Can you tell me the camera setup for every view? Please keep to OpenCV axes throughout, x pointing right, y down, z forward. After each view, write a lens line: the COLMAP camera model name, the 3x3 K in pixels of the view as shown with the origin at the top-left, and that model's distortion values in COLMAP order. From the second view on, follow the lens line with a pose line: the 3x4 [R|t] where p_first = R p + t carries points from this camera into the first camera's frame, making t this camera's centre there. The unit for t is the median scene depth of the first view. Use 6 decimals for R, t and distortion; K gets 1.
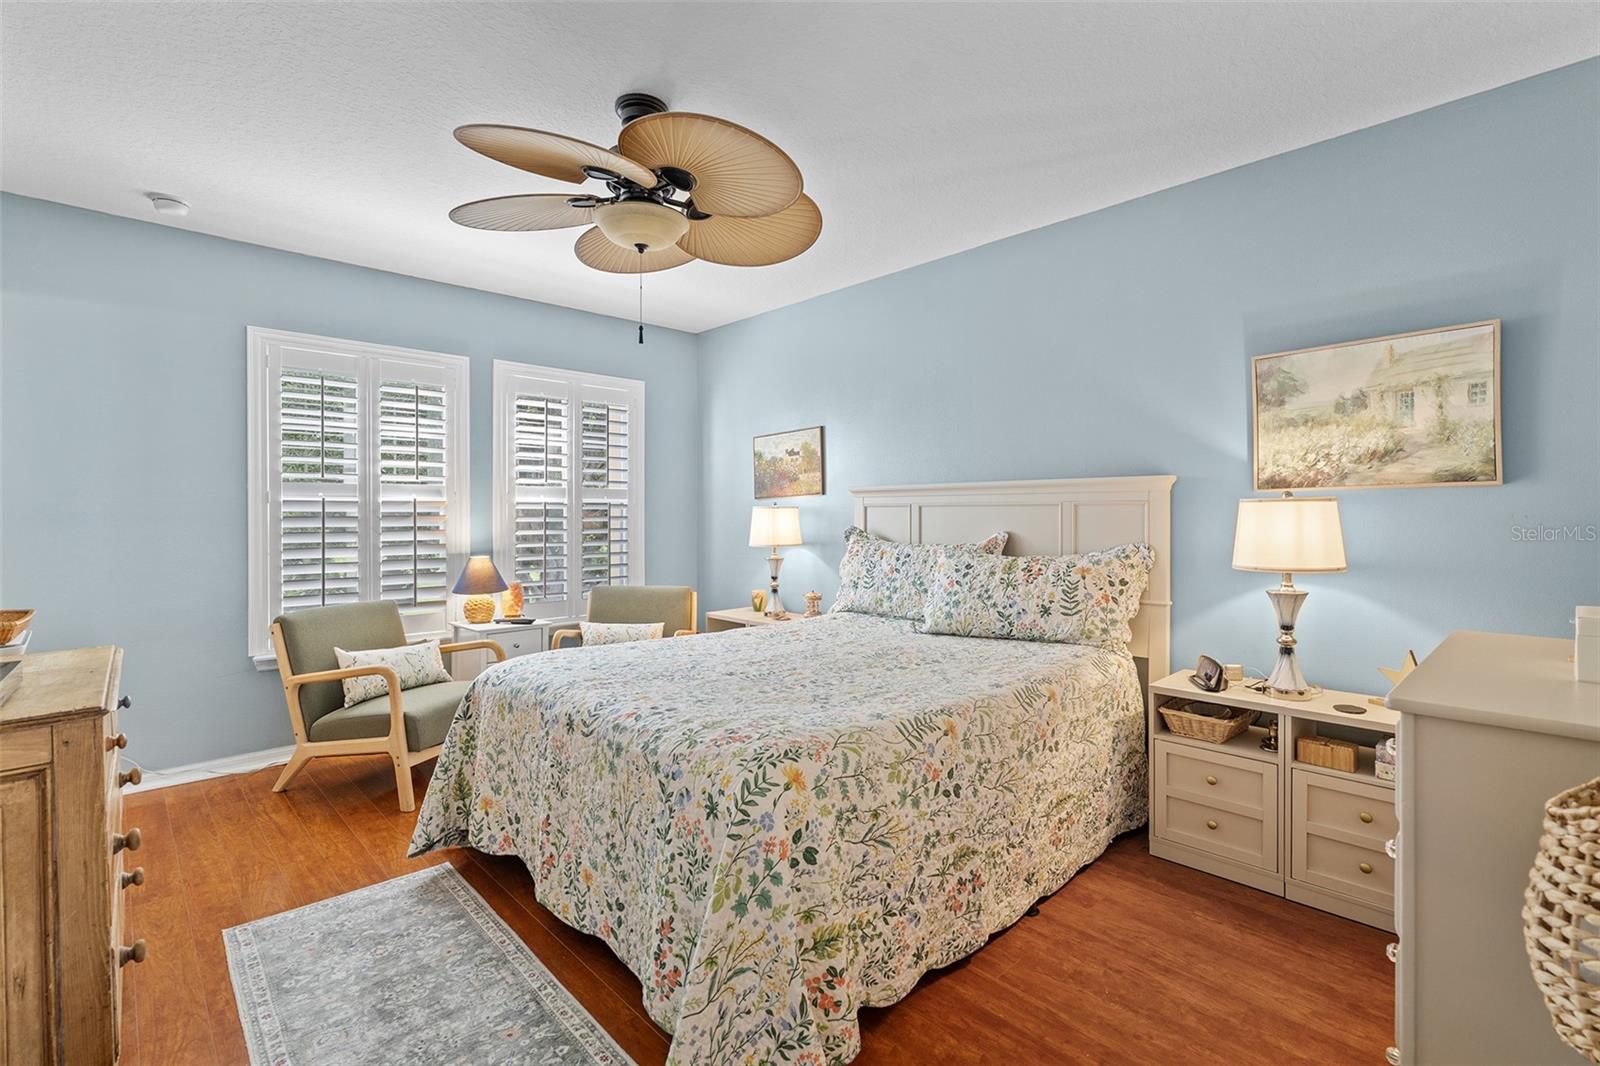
lens RADIAL K [[725.7, 0, 798.0], [0, 725.7, 528.1], [0, 0, 1]] dist [-0.005164, 0.001065]
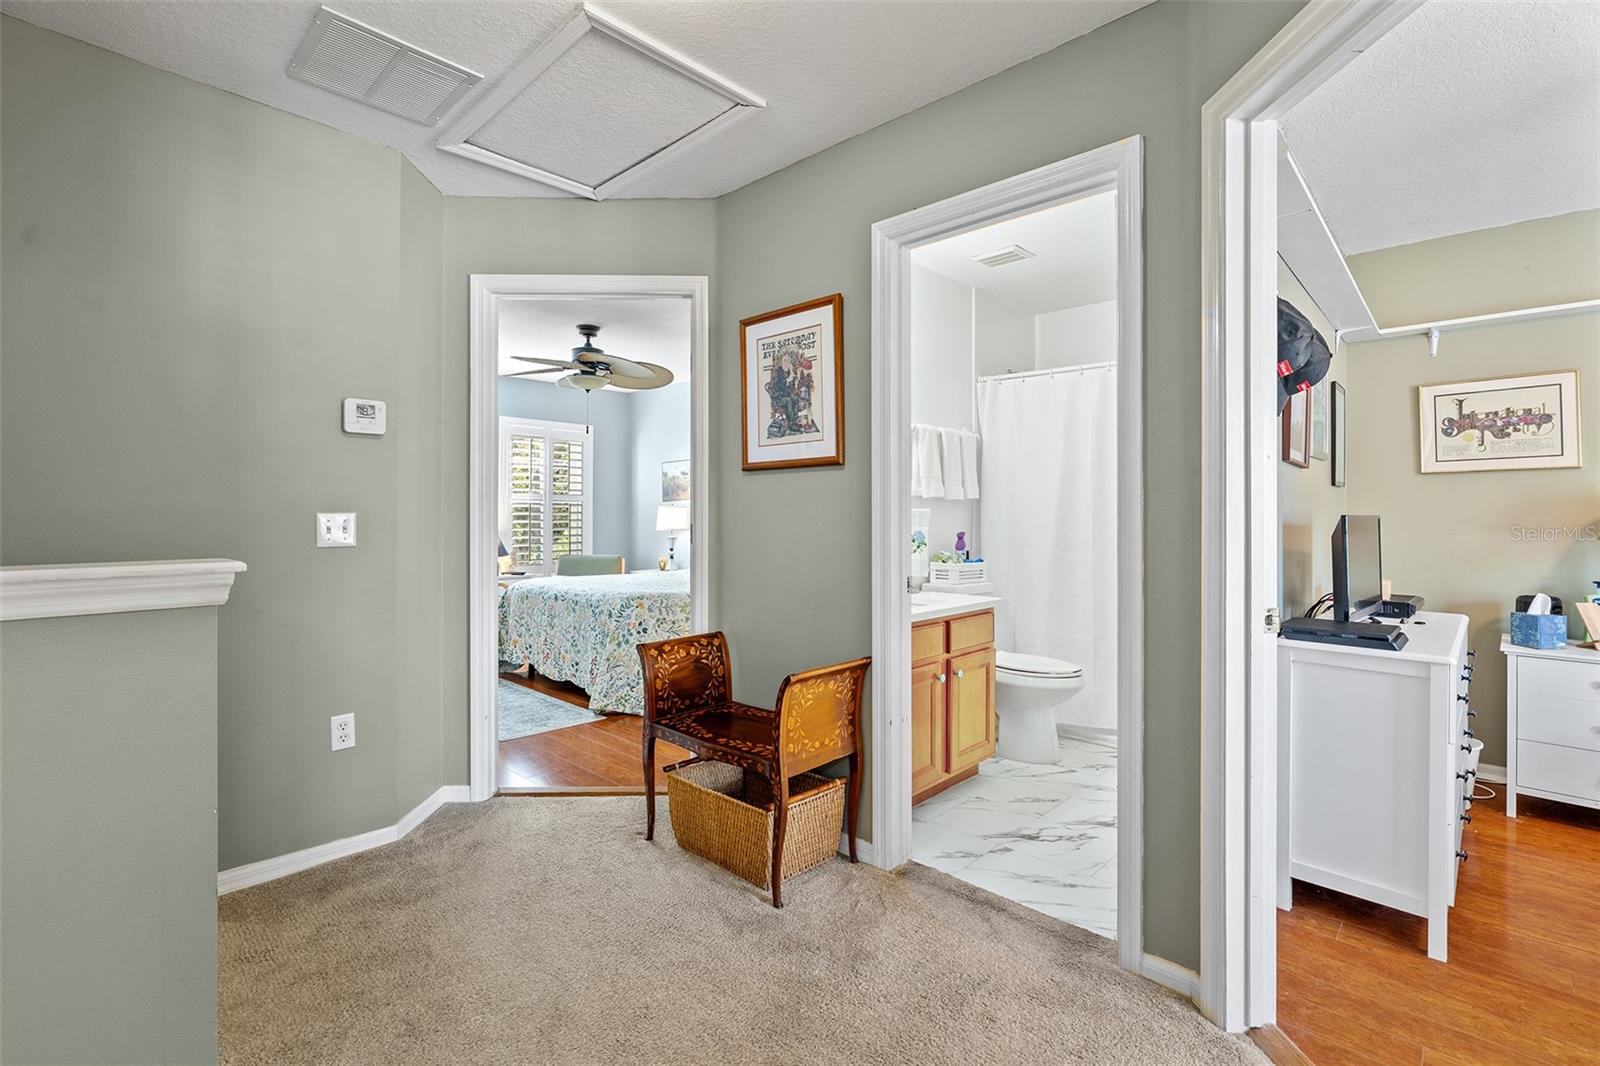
lens RADIAL K [[725.7, 0, 803.9], [0, 725.7, 521.0], [0, 0, 1]] dist [-0.005164, 0.001065]
pose [[0.997920, 0.003390, 0.064377, 0.381358], [-0.003047, 0.999981, -0.005433, 0.027762], [-0.064395, 0.005225, 0.997911, -1.583759]]
